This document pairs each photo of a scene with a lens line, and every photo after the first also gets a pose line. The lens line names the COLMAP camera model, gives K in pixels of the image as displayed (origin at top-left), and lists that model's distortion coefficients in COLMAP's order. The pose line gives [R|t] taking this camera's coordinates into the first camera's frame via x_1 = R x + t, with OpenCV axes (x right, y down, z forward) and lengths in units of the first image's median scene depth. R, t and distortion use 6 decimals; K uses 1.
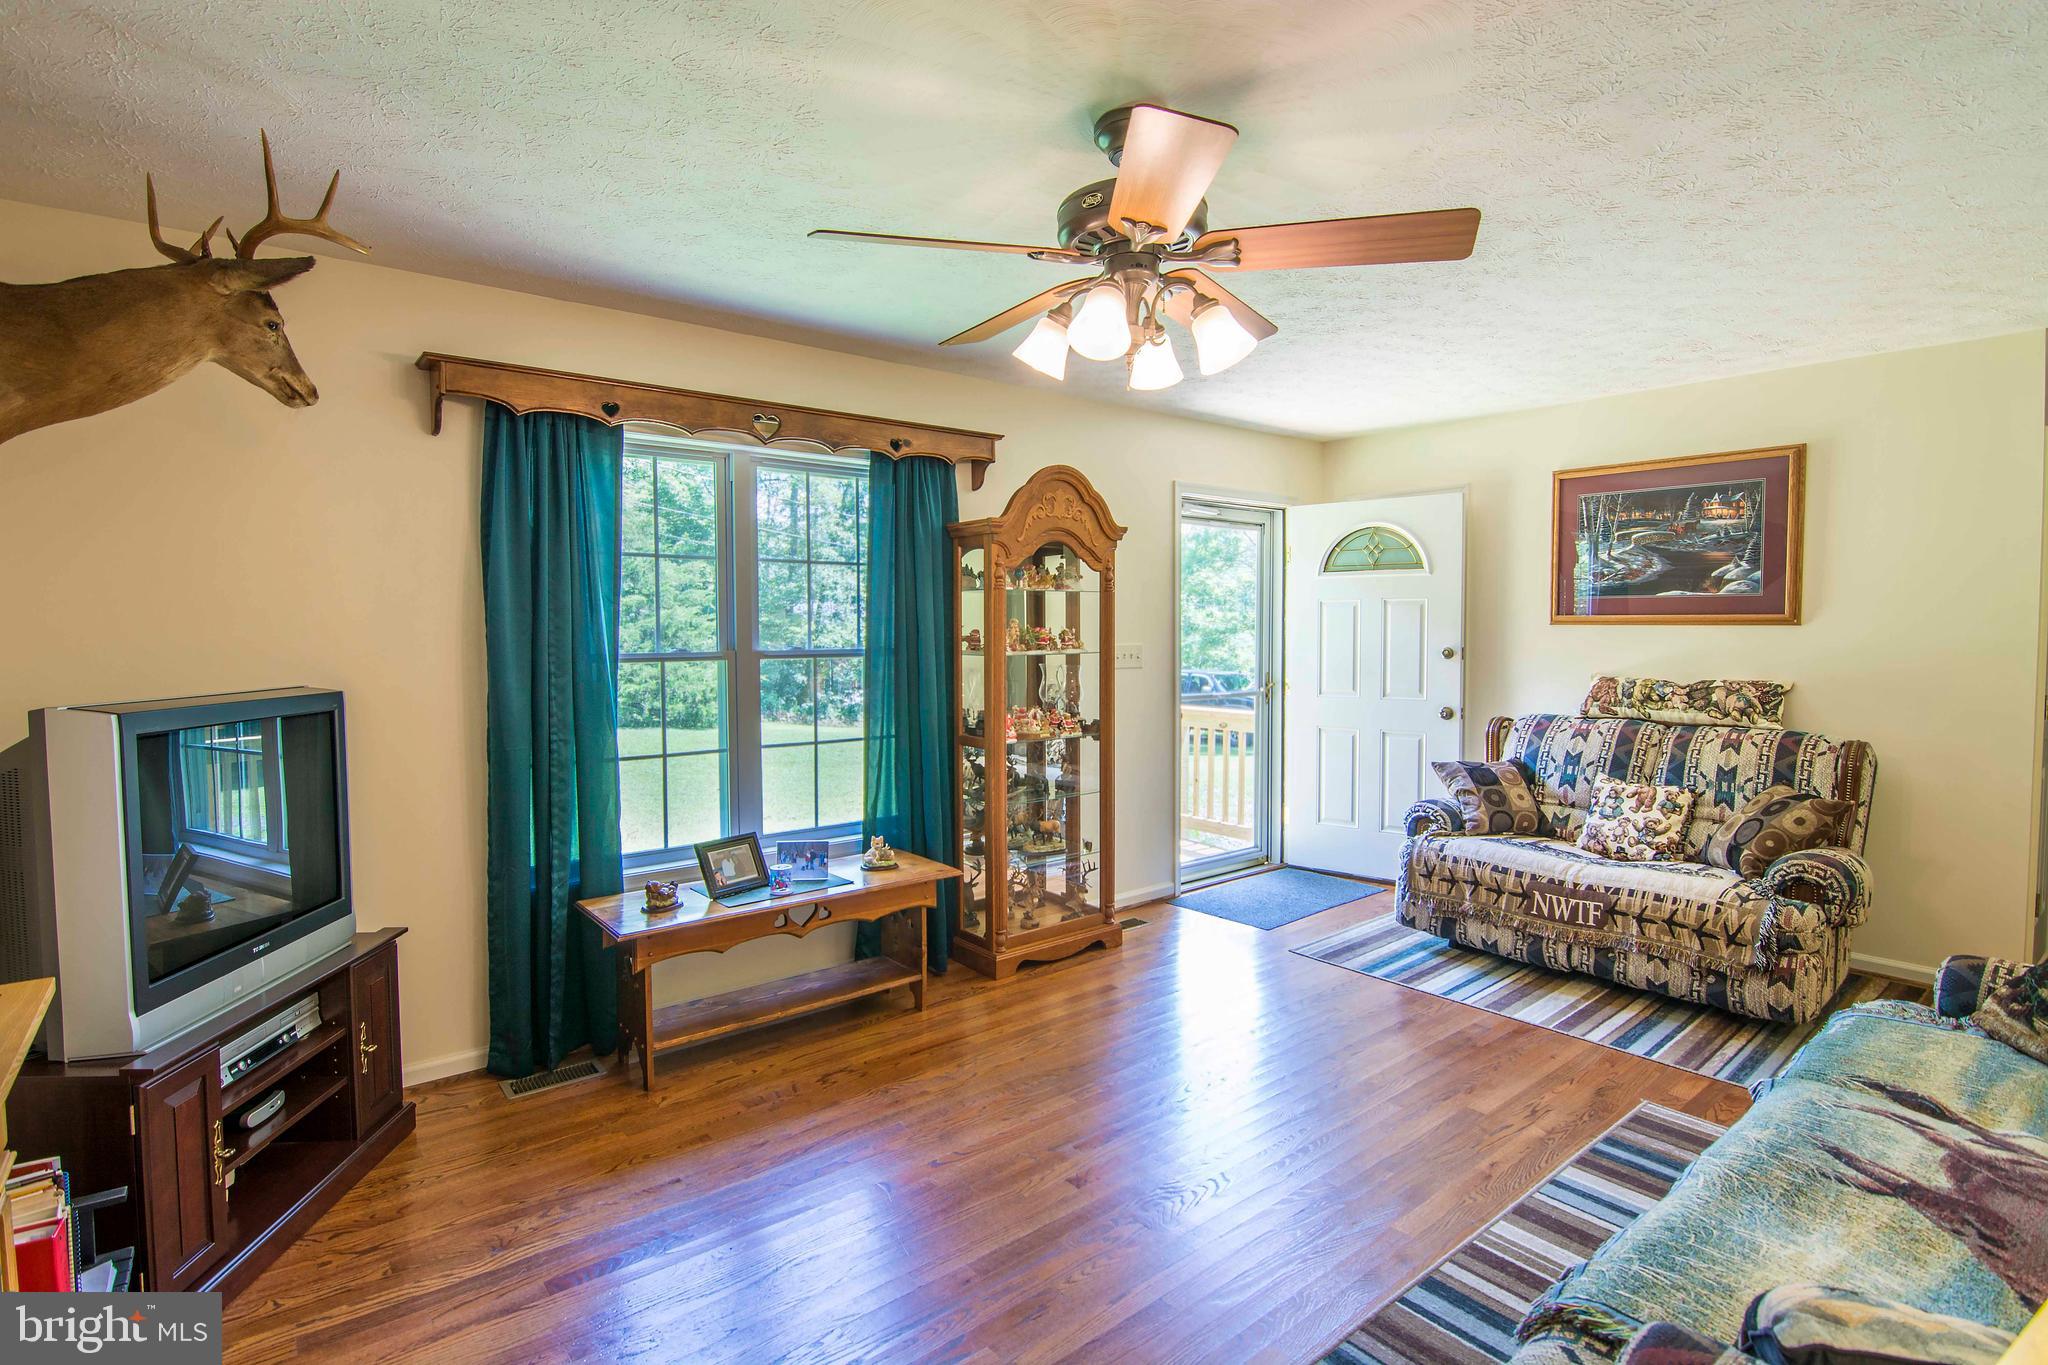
lens RADIAL K [[996.8, 0, 1021.0], [0, 996.8, 676.4], [0, 0, 1]] dist [-0.000899, -0.013882]
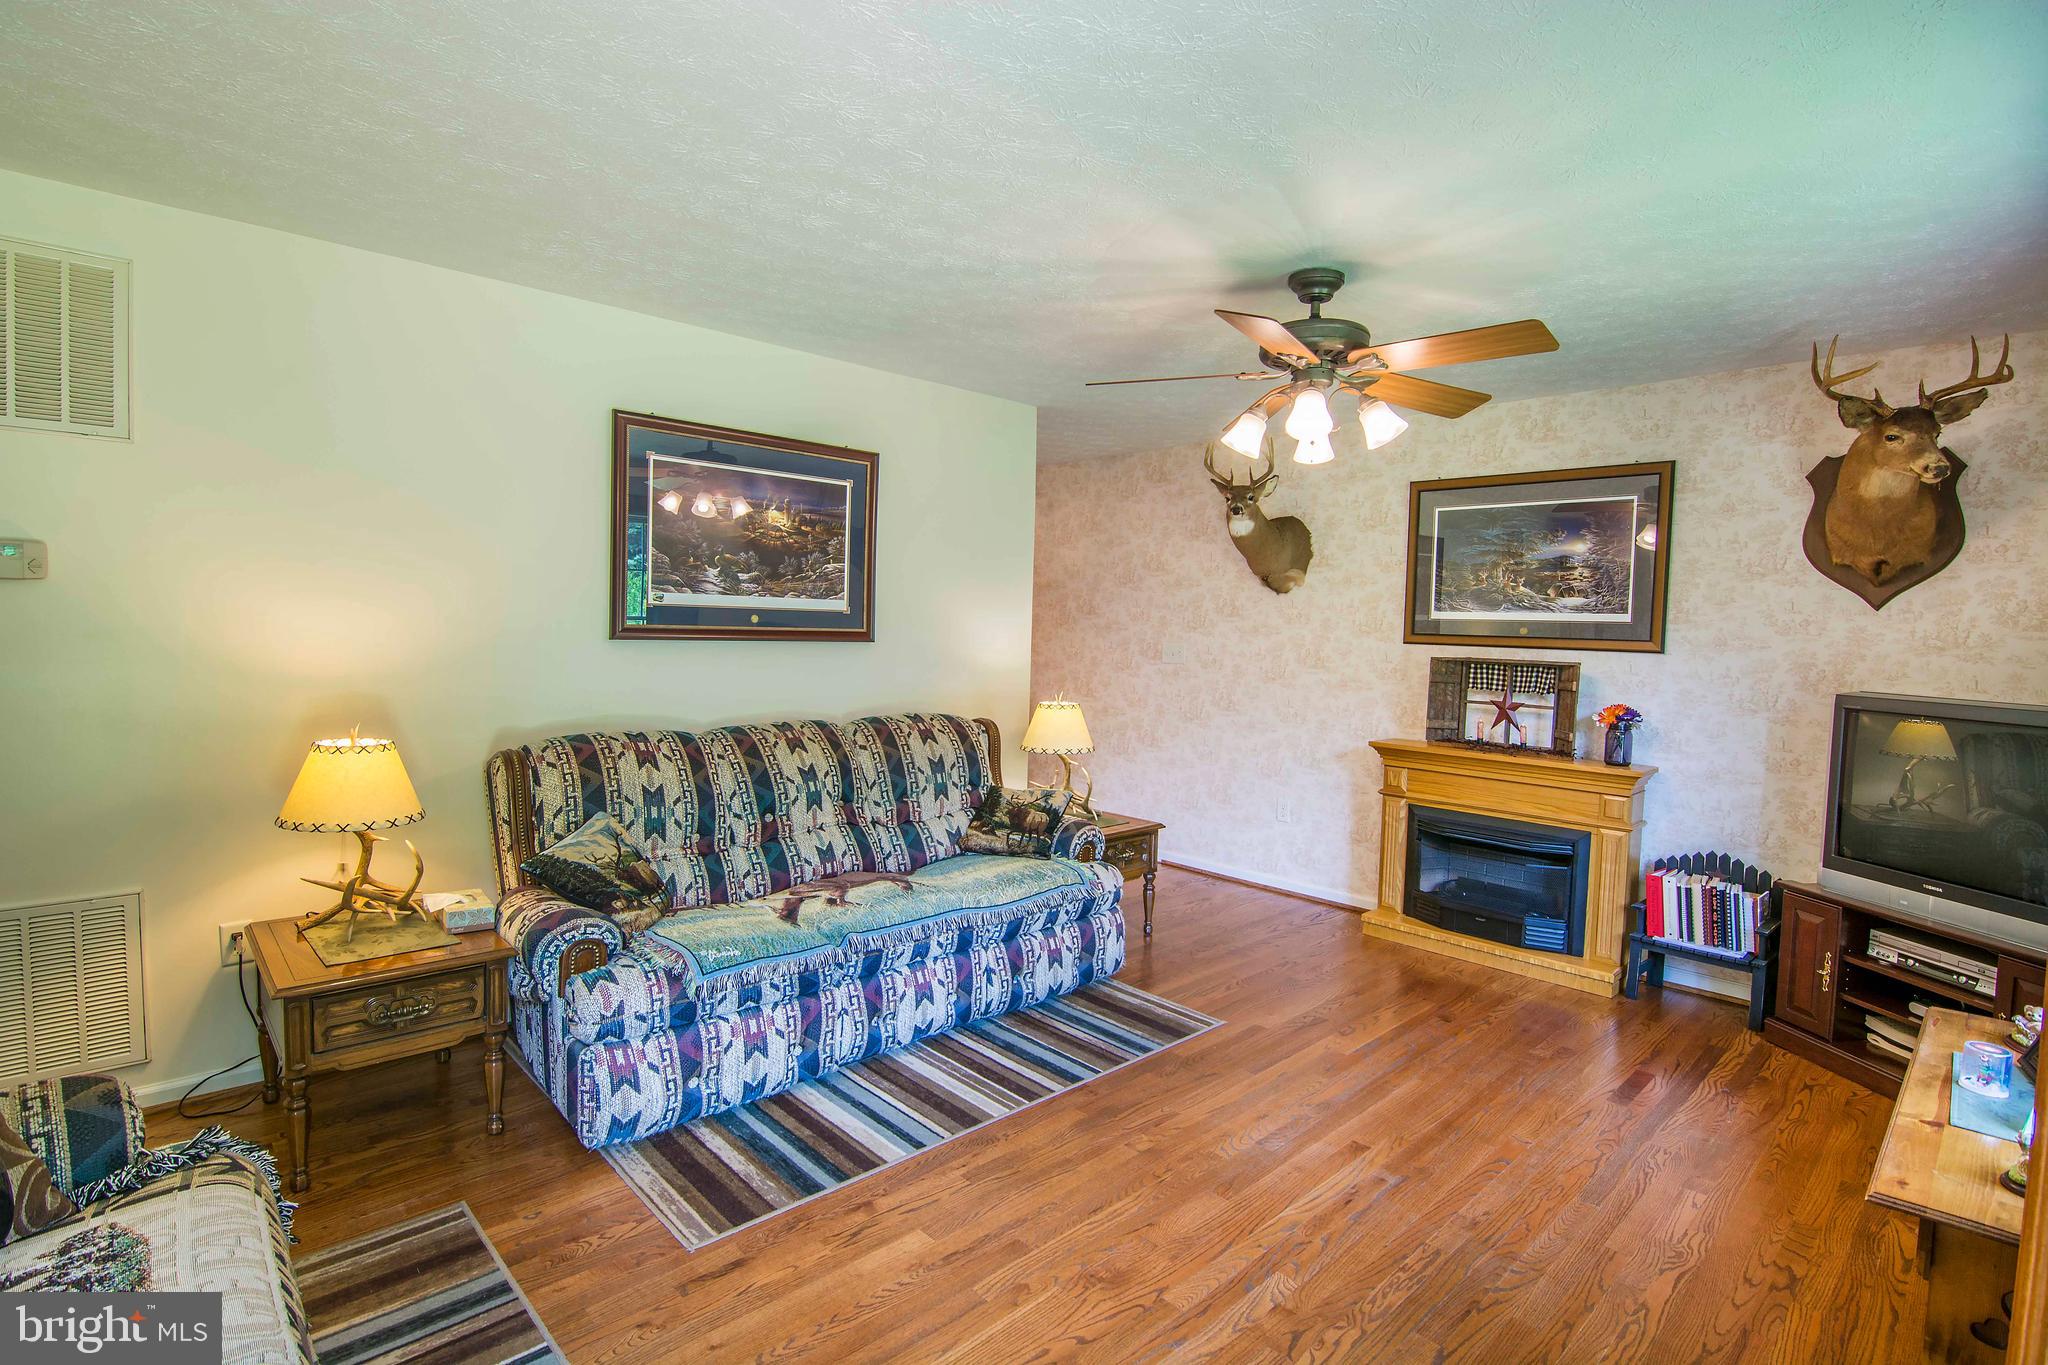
lens RADIAL K [[996.8, 0, 1021.0], [0, 996.8, 676.4], [0, 0, 1]] dist [-0.000899, -0.013882]
pose [[-0.996142, -0.018570, -0.085772, 0.450430], [-0.027707, 0.993915, 0.106606, -0.088638], [0.083271, 0.108571, -0.990595, 1.708689]]
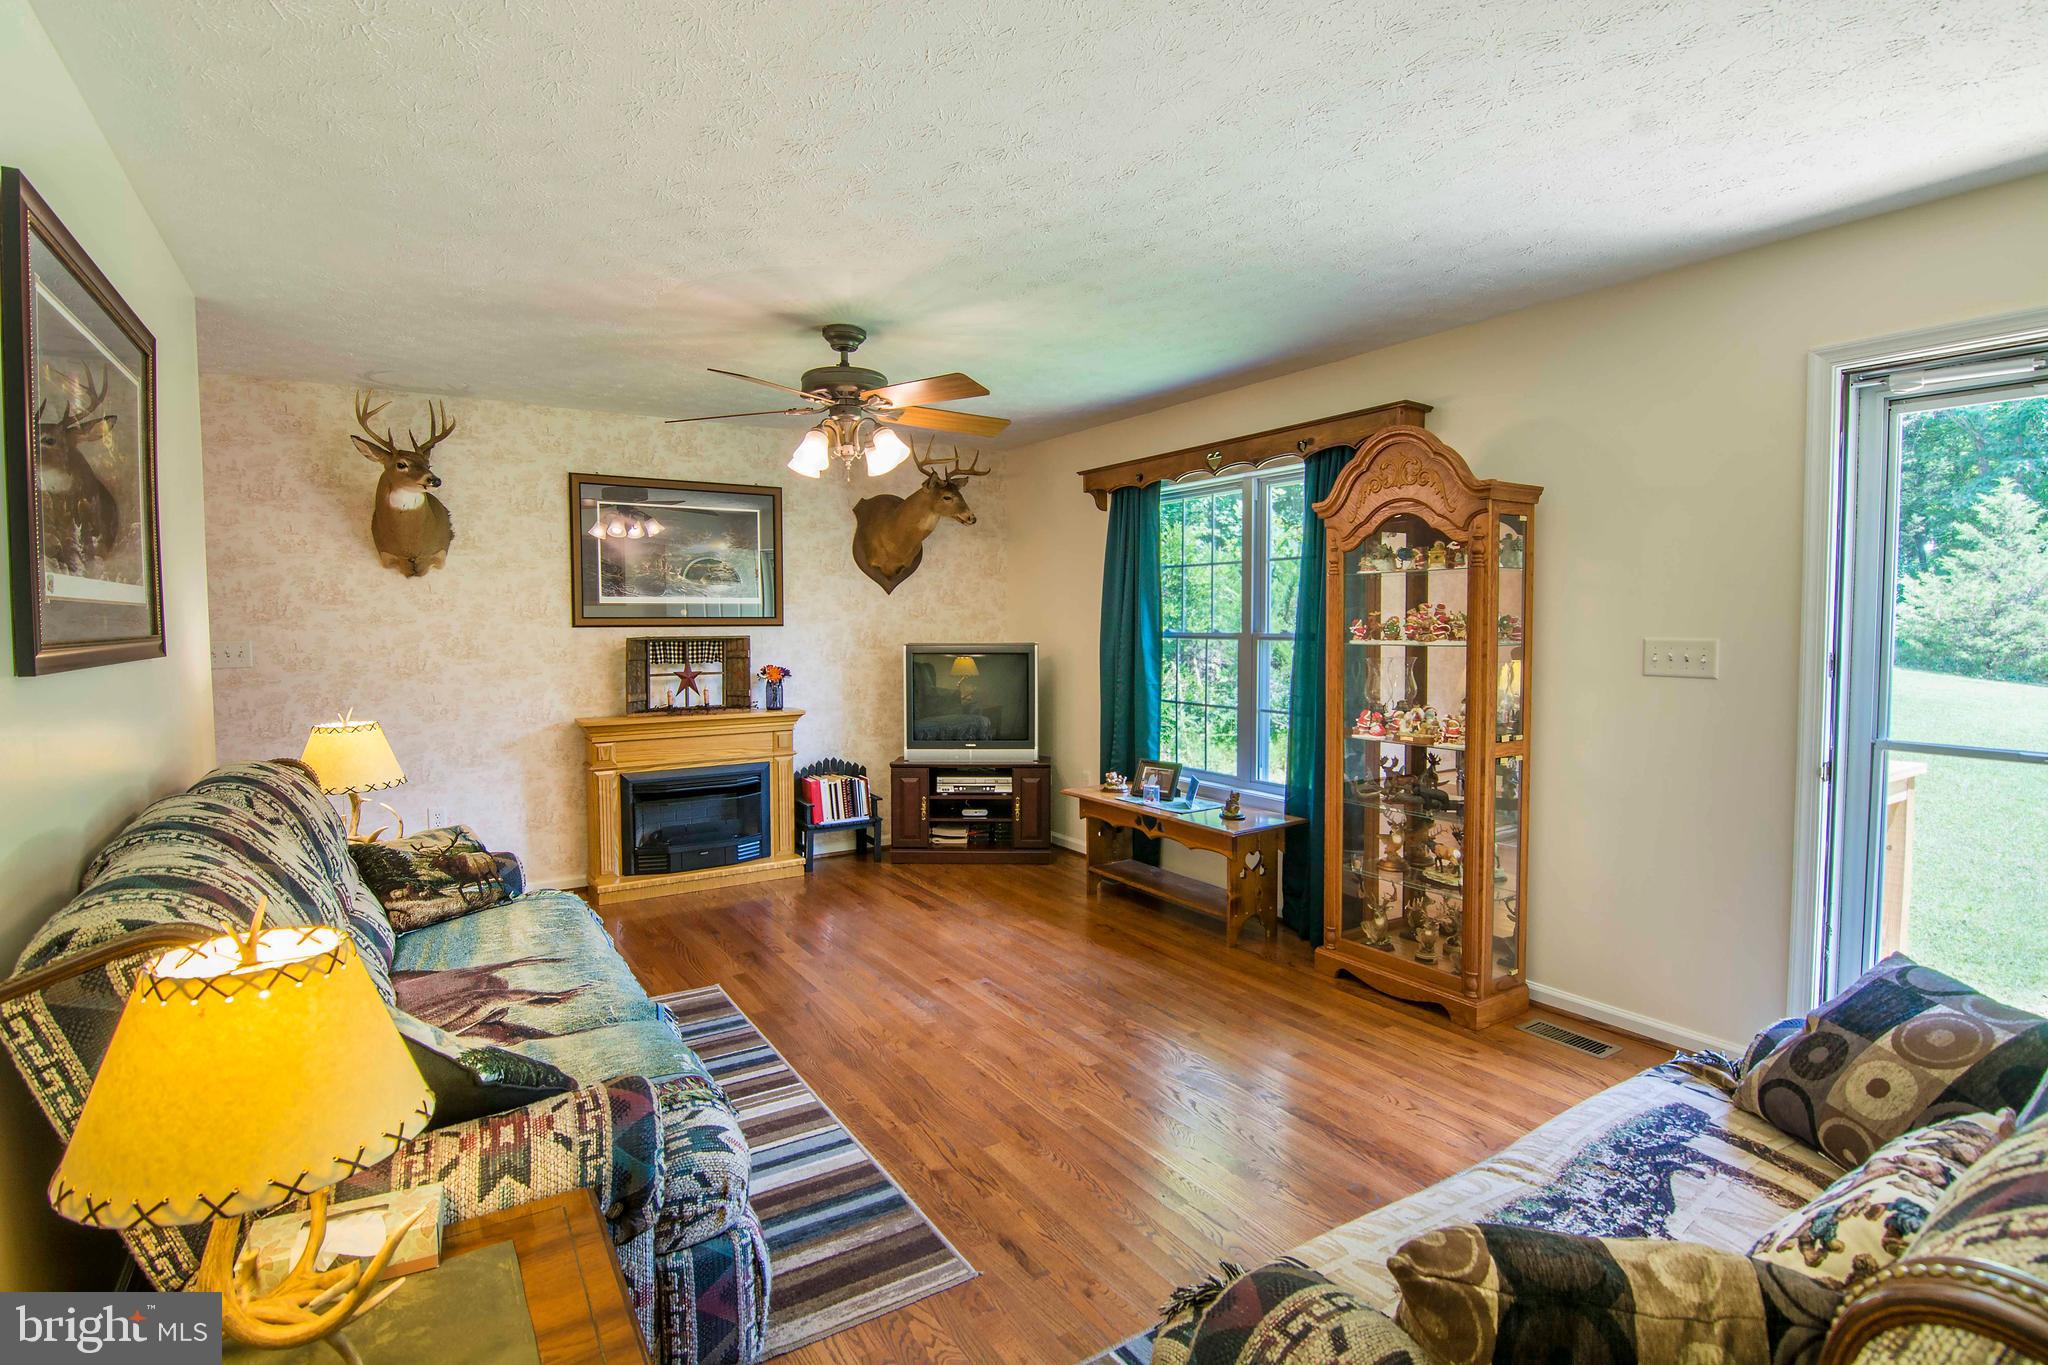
lens RADIAL K [[996.8, 0, 1021.0], [0, 996.8, 676.4], [0, 0, 1]] dist [-0.000899, -0.013882]
pose [[-0.103389, 0.063154, -0.992634, 1.311852], [-0.047848, 0.996511, 0.068384, -0.054889], [0.993489, 0.054566, -0.100006, 1.073242]]
